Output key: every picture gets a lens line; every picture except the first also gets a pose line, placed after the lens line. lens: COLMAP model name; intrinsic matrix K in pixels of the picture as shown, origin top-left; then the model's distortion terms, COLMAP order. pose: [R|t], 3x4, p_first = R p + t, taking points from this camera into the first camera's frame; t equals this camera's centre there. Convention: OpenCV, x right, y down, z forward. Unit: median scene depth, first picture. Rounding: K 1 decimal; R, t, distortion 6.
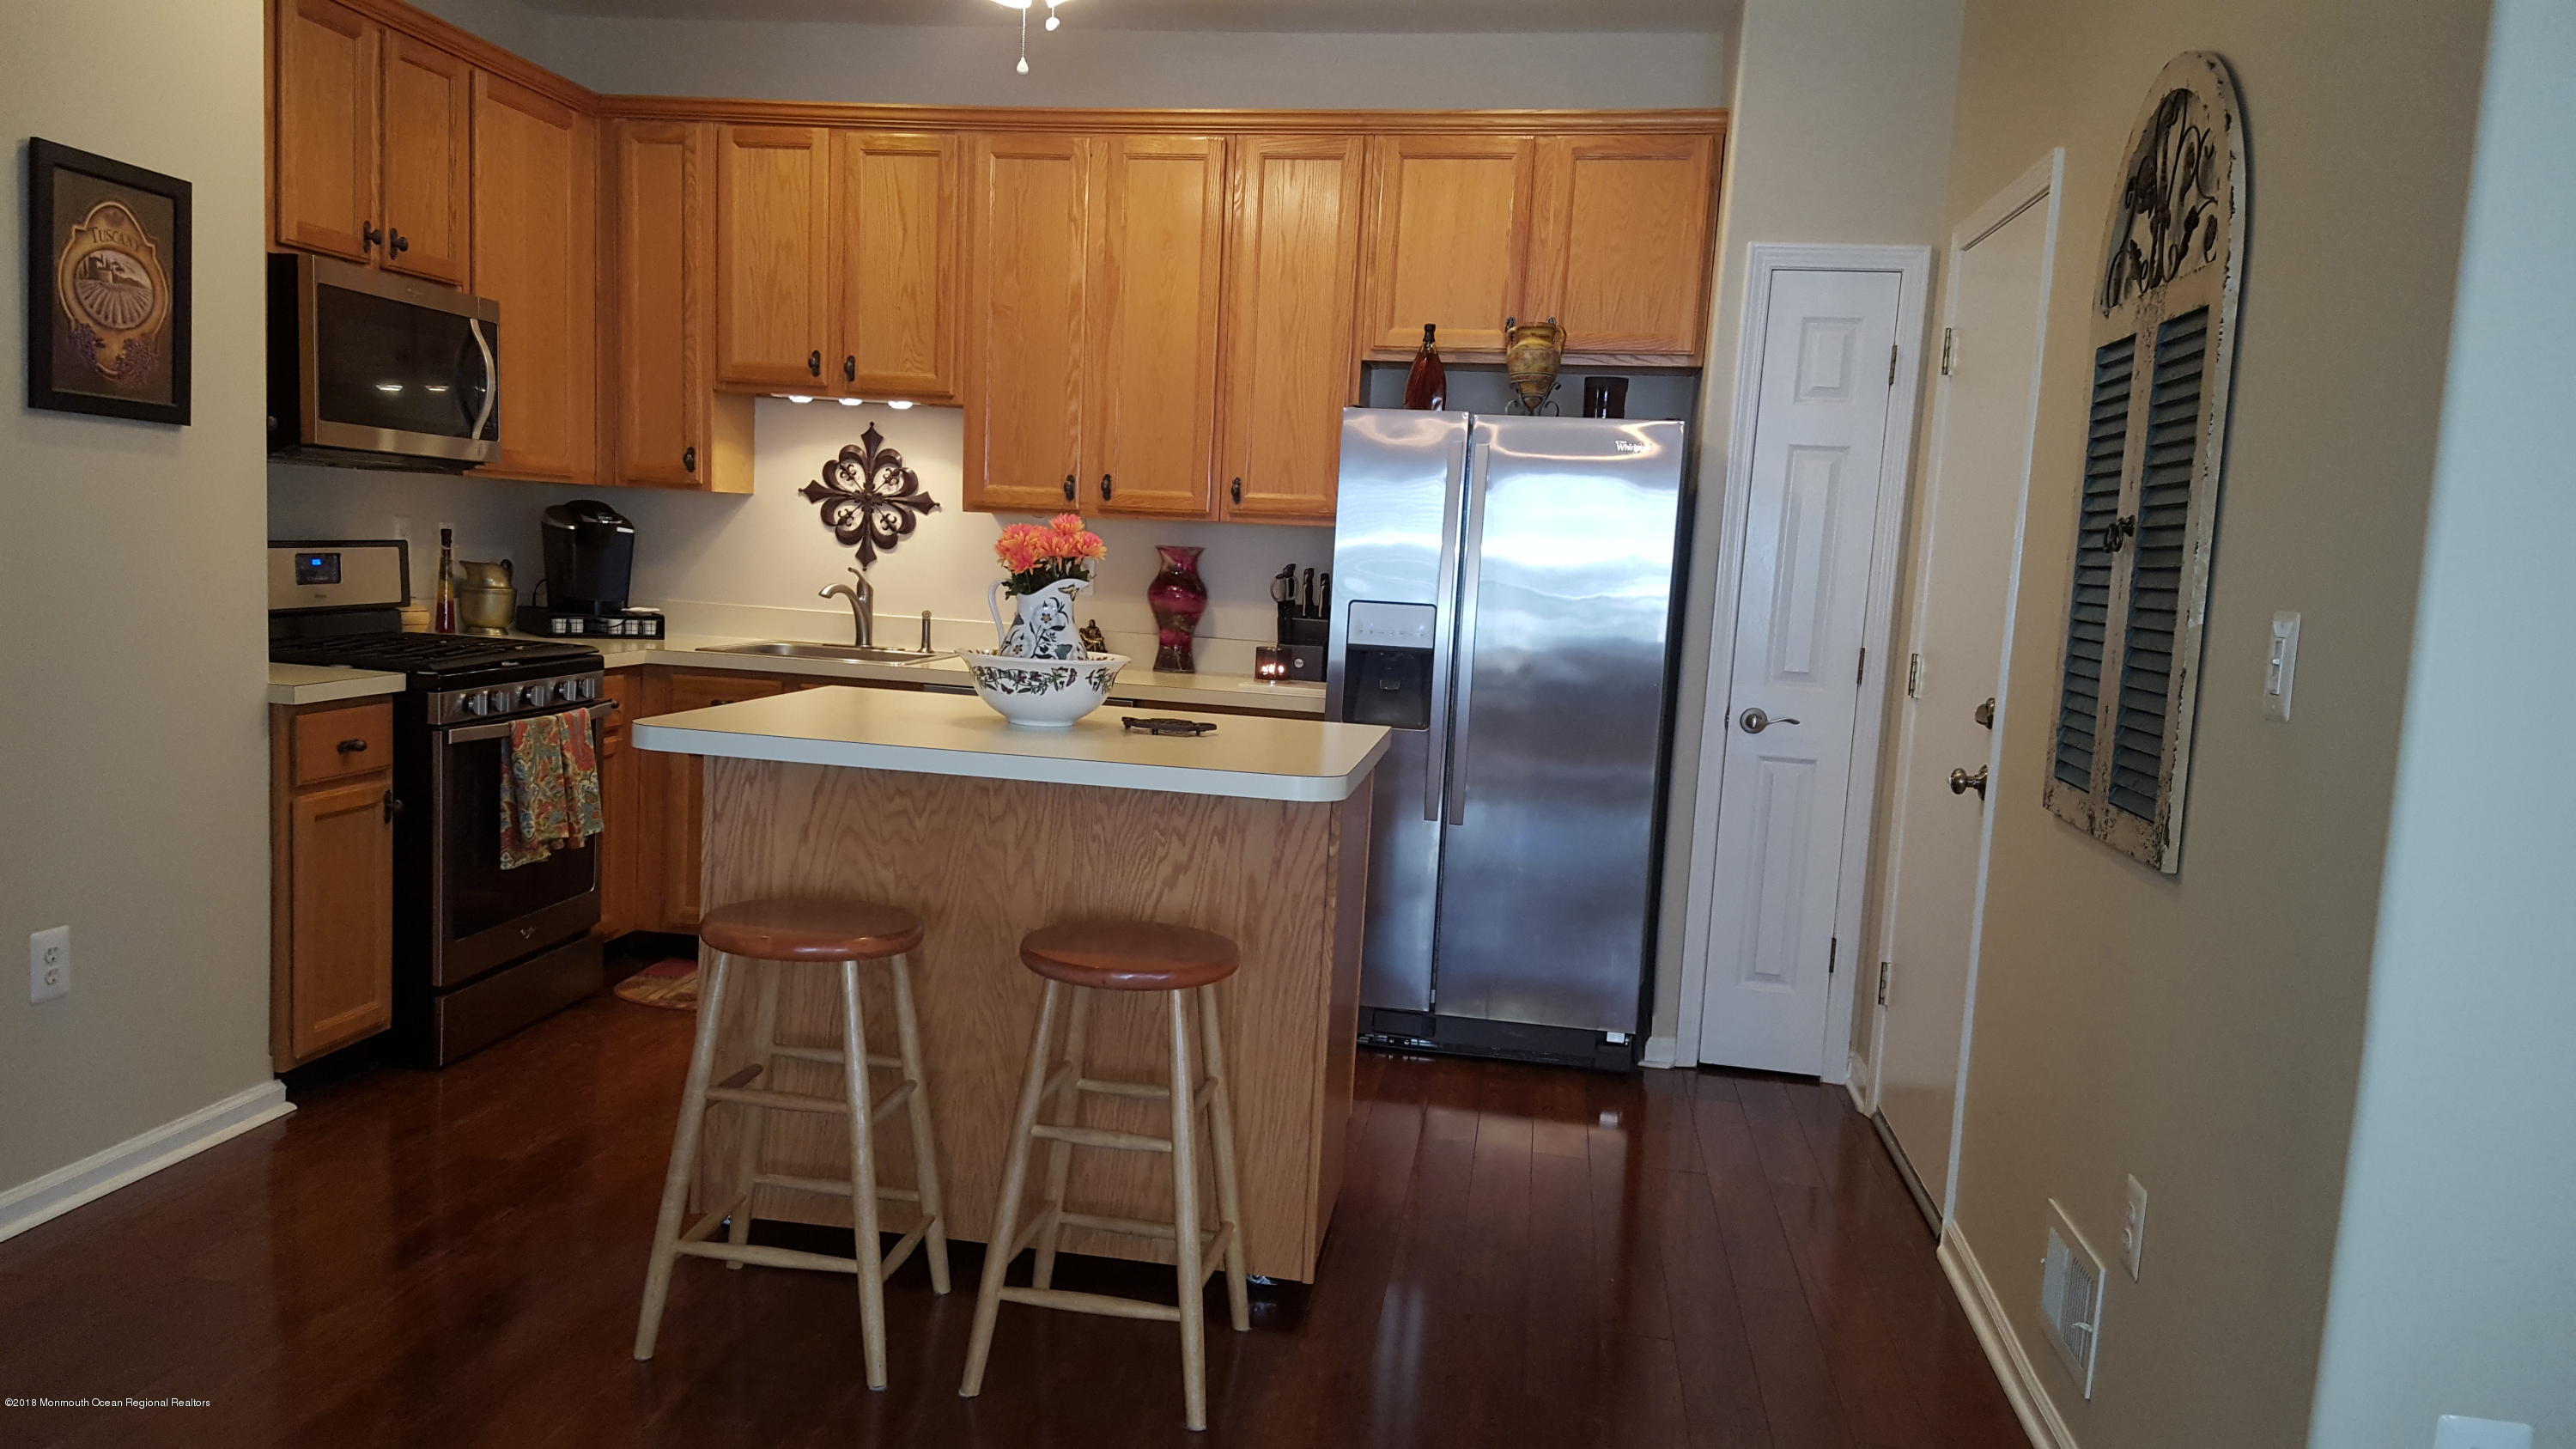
lens RADIAL K [[1954.7, 0, 1211.9], [0, 1954.7, 733.1], [0, 0, 1]] dist [0.088640, -0.144377]
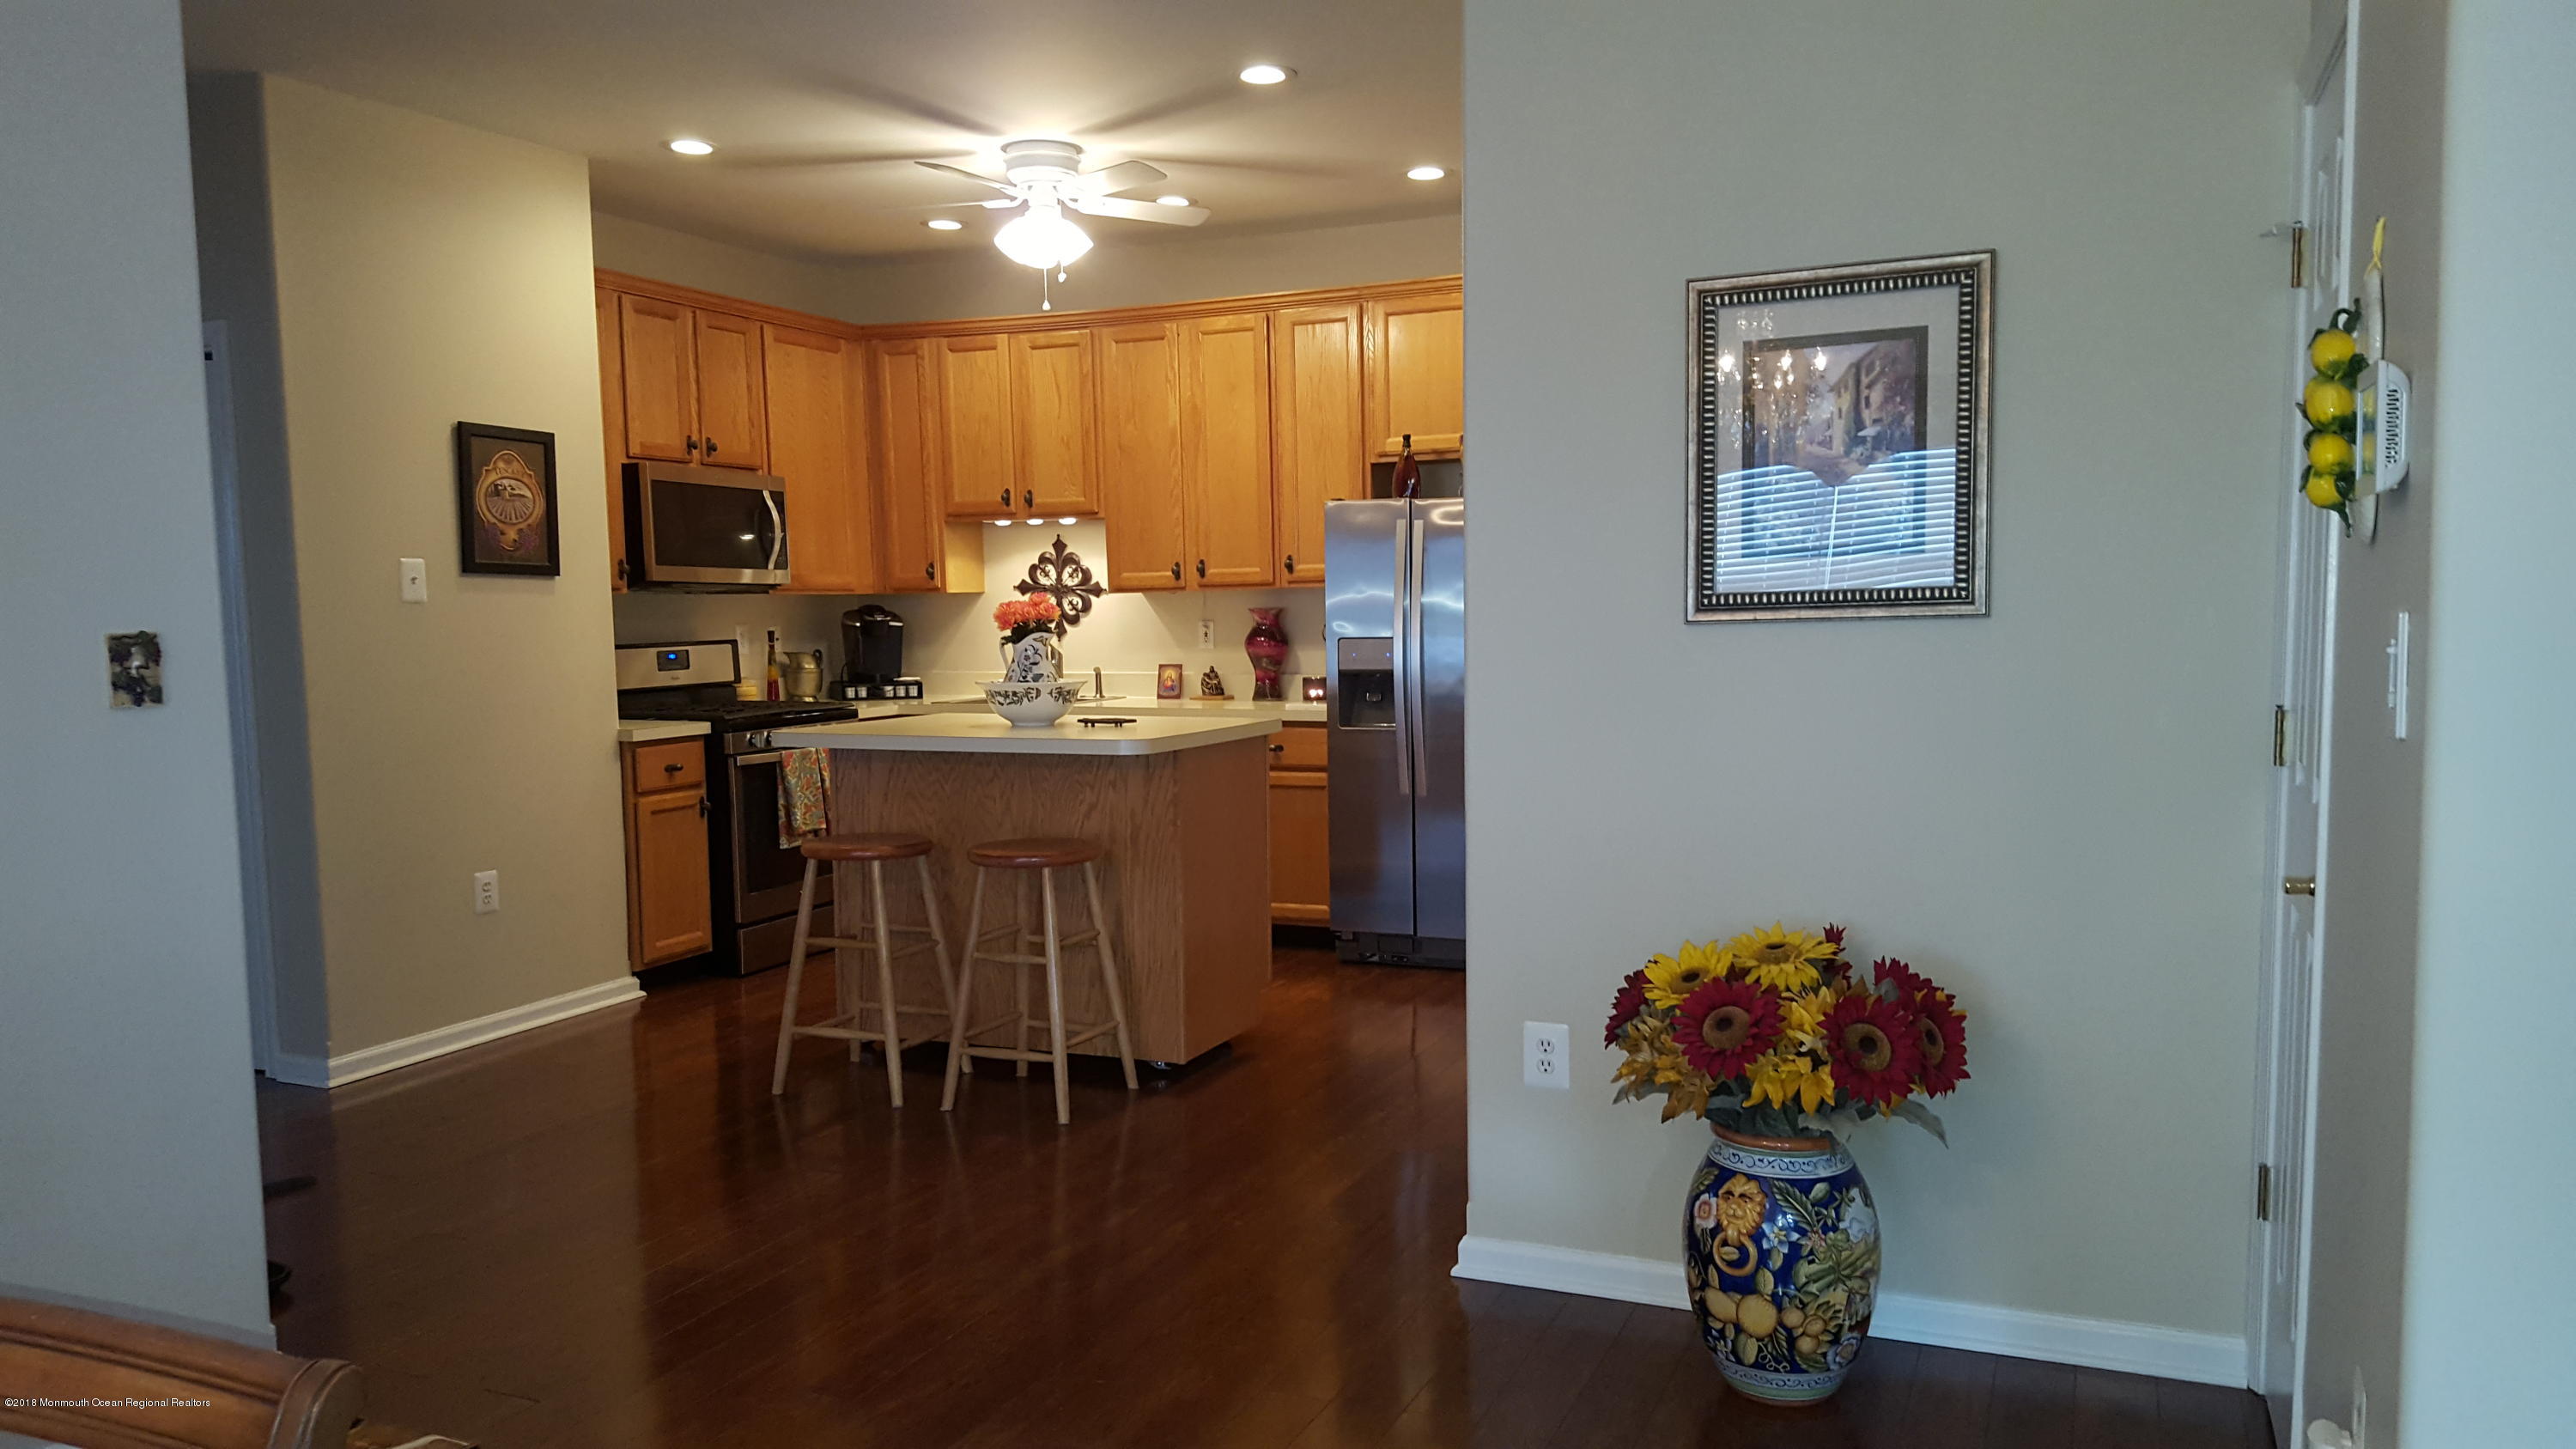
lens RADIAL K [[1872.4, 0, 1207.8], [0, 1872.4, 729.5], [0, 0, 1]] dist [0.080159, -0.097496]
pose [[0.968023, -0.051190, -0.245583, 0.286990], [0.041617, 0.998163, -0.044019, 0.048802], [0.247385, 0.032391, 0.968376, -0.294065]]
